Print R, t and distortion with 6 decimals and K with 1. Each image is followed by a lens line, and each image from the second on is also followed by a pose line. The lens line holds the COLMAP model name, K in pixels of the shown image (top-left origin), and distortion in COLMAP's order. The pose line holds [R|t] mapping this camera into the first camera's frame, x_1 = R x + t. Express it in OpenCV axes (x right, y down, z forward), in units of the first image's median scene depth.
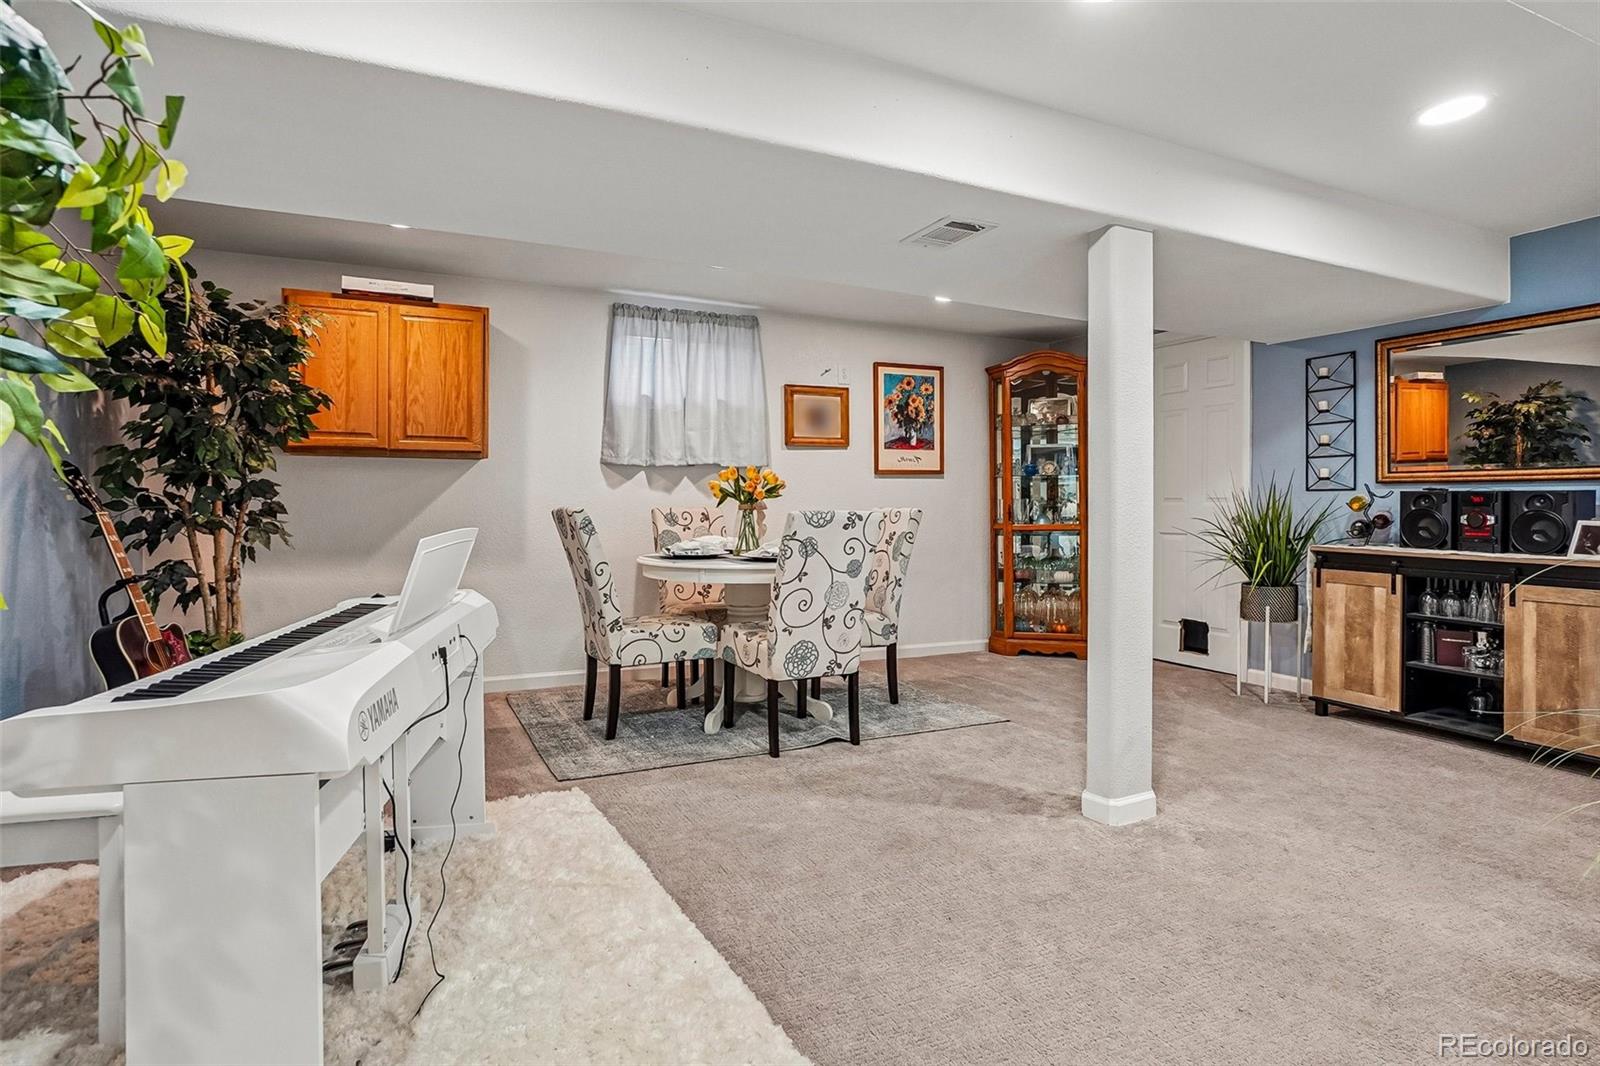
lens RADIAL K [[837.4, 0, 793.0], [0, 837.4, 536.0], [0, 0, 1]] dist [-0.019783, 0.003094]
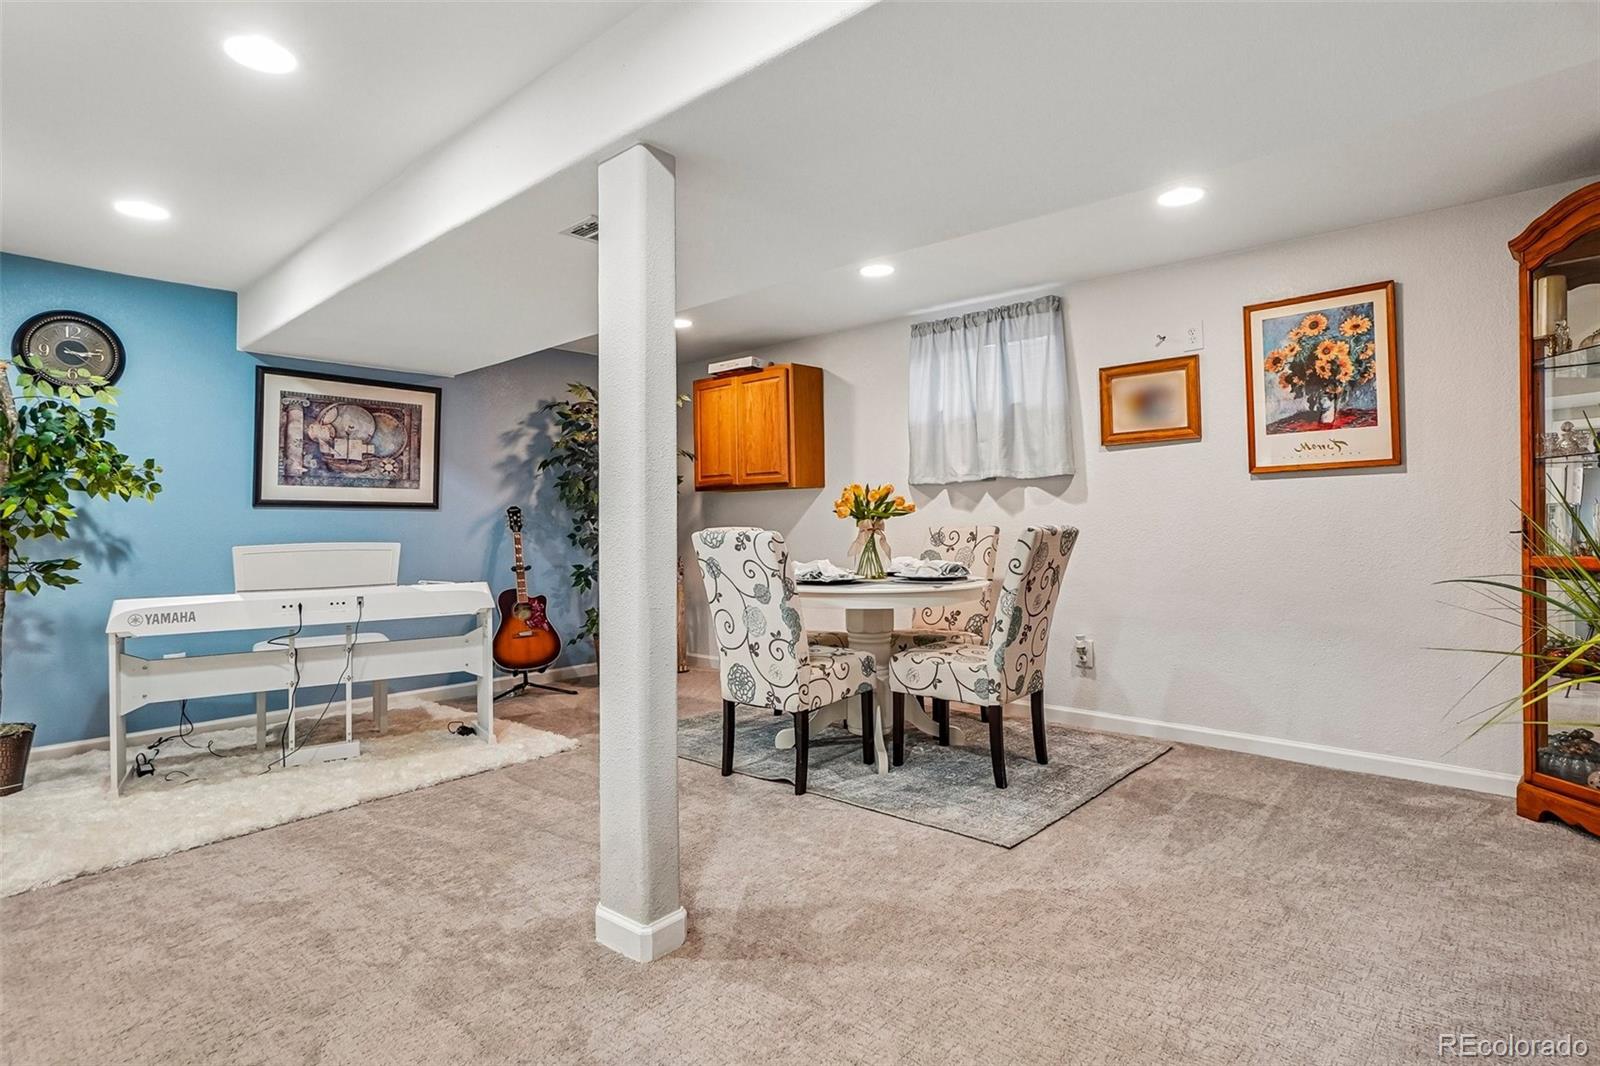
lens RADIAL K [[837.4, 0, 800.8], [0, 837.4, 534.5], [0, 0, 1]] dist [-0.019783, 0.003094]
pose [[0.385149, 0.002244, -0.922852, 0.580959], [-0.023131, 0.999706, -0.007223, -0.012779], [0.922565, 0.024128, 0.385088, 0.423093]]
